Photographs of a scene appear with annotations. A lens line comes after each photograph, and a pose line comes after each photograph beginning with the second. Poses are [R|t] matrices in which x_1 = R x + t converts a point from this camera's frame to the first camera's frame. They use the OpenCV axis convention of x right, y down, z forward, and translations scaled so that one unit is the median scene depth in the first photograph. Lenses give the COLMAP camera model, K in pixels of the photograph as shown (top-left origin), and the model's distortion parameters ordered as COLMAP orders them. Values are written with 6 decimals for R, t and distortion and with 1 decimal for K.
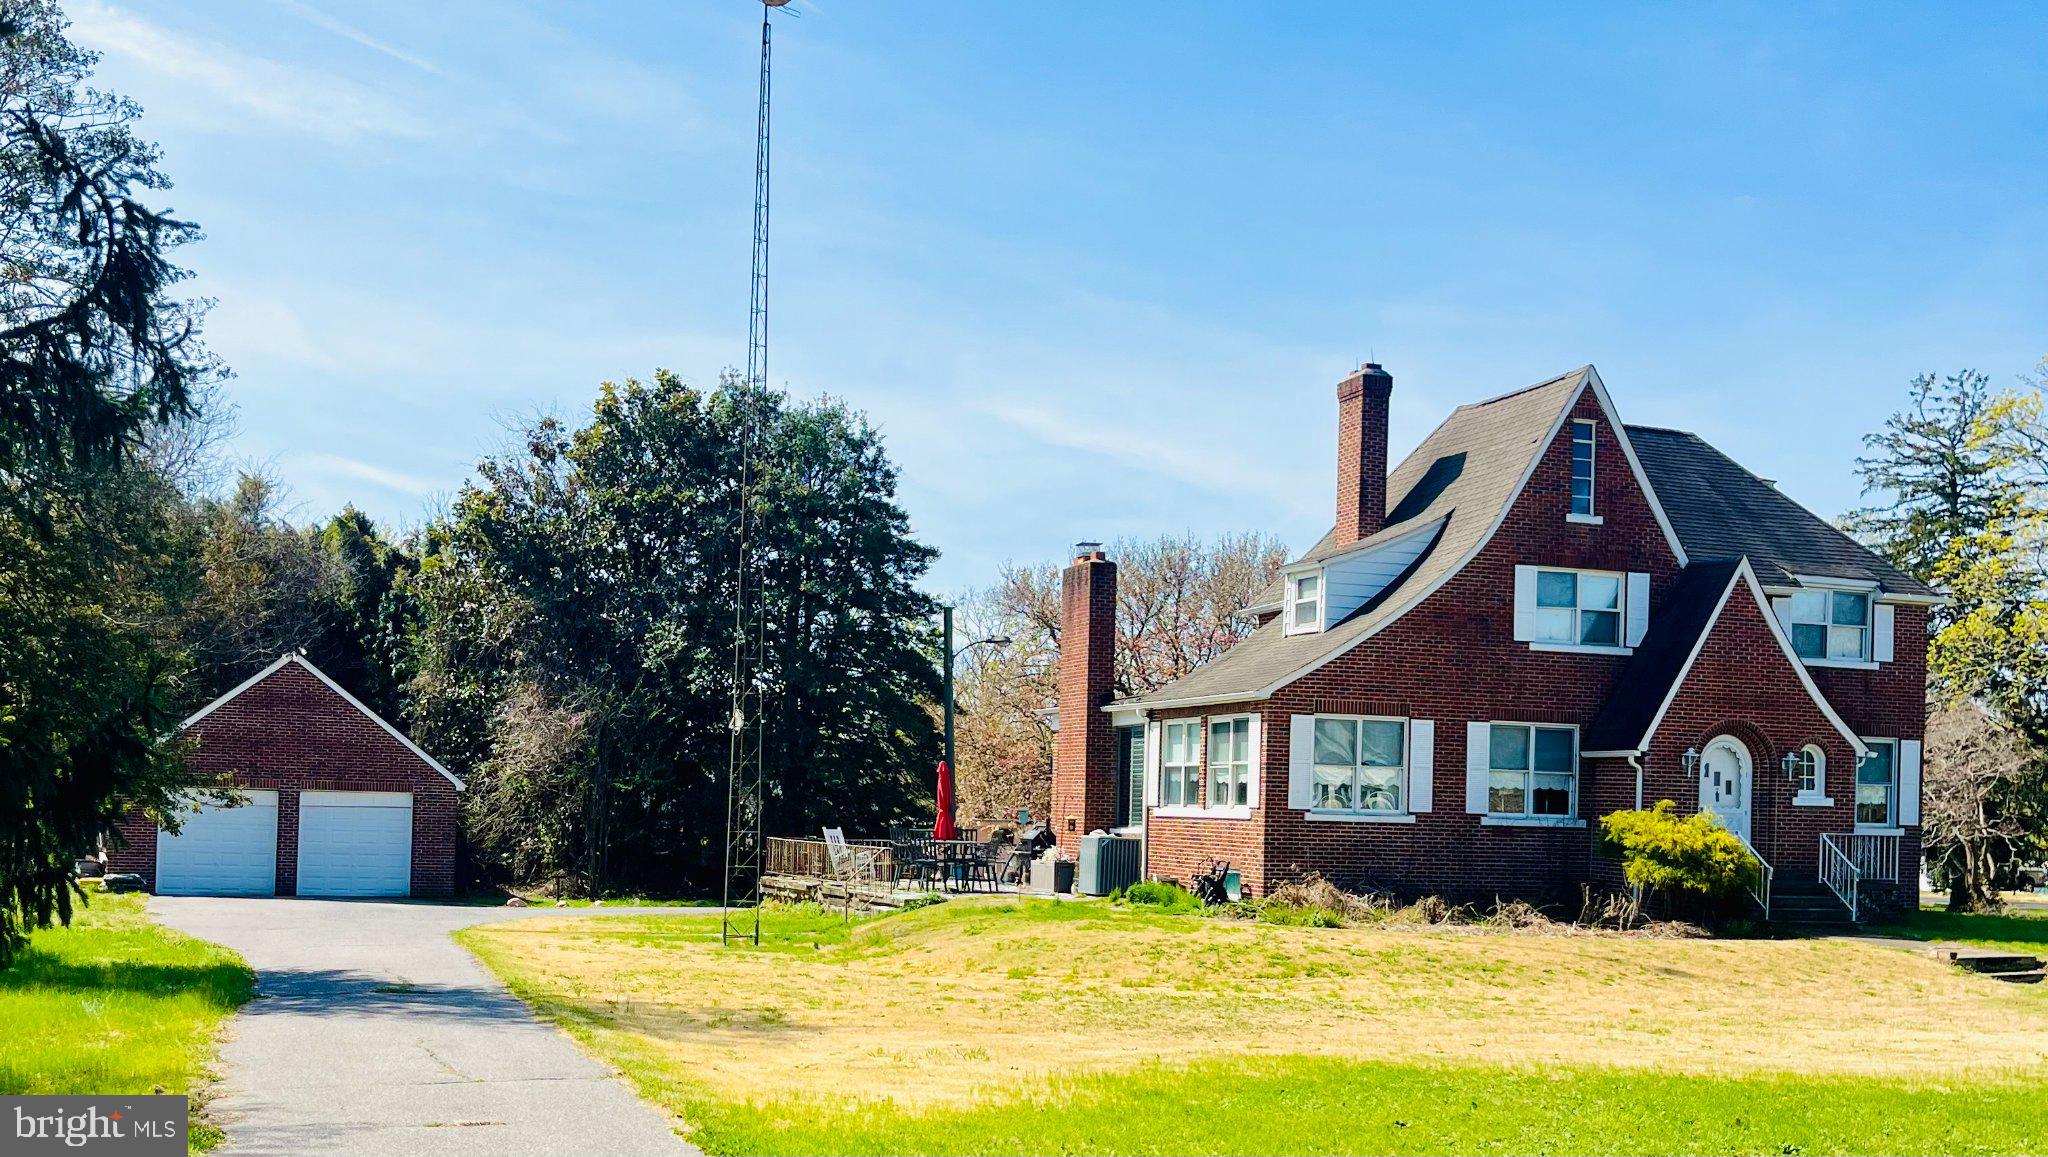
lens RADIAL K [[1932.2, 0, 1023.7], [0, 1932.2, 581.4], [0, 0, 1]] dist [0.023286, 0.000000]
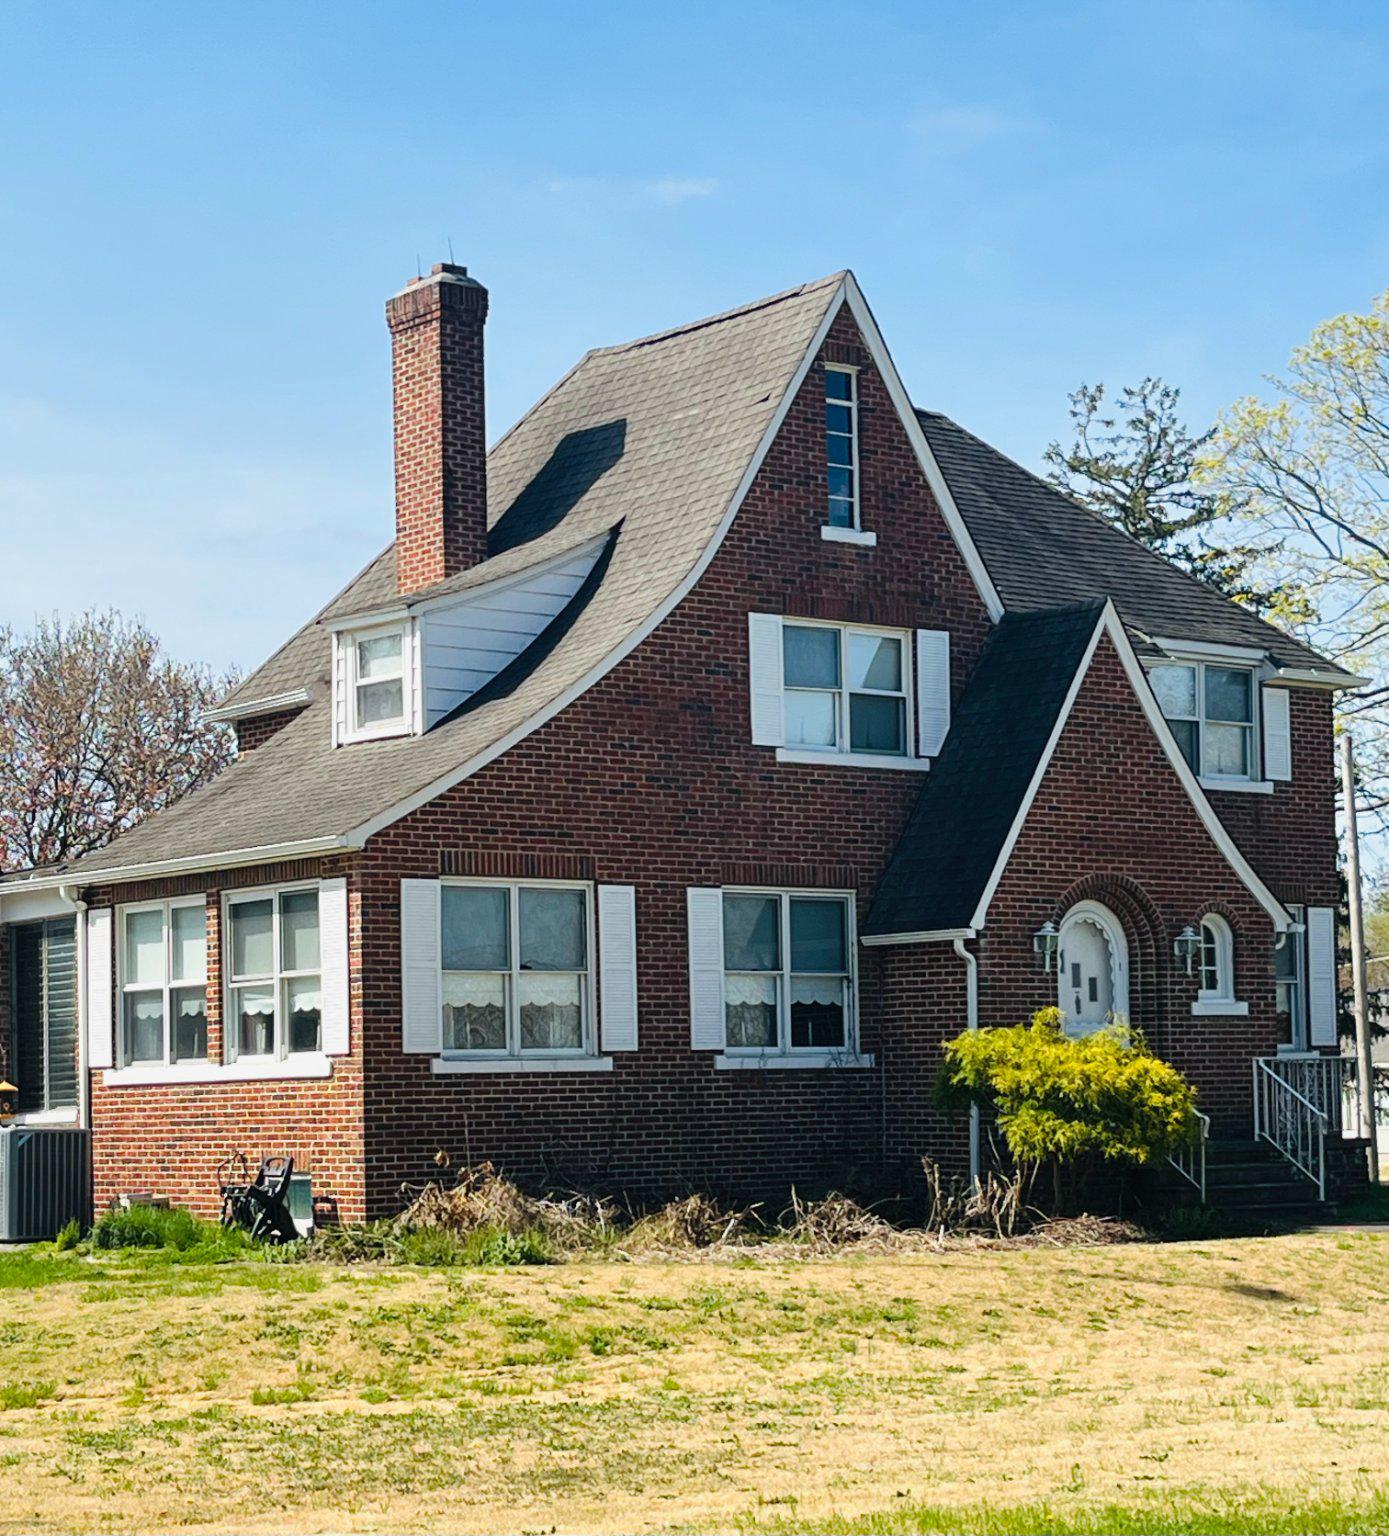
lens RADIAL K [[3157.1, 0, 694.6], [0, 3157.1, 769.1], [0, 0, 1]] dist [0.122860, 0.000000]
pose [[0.942597, -0.012375, 0.333704, -0.071587], [0.008099, 0.999866, 0.014201, 0.024462], [-0.333835, -0.010683, 0.942571, 0.132171]]
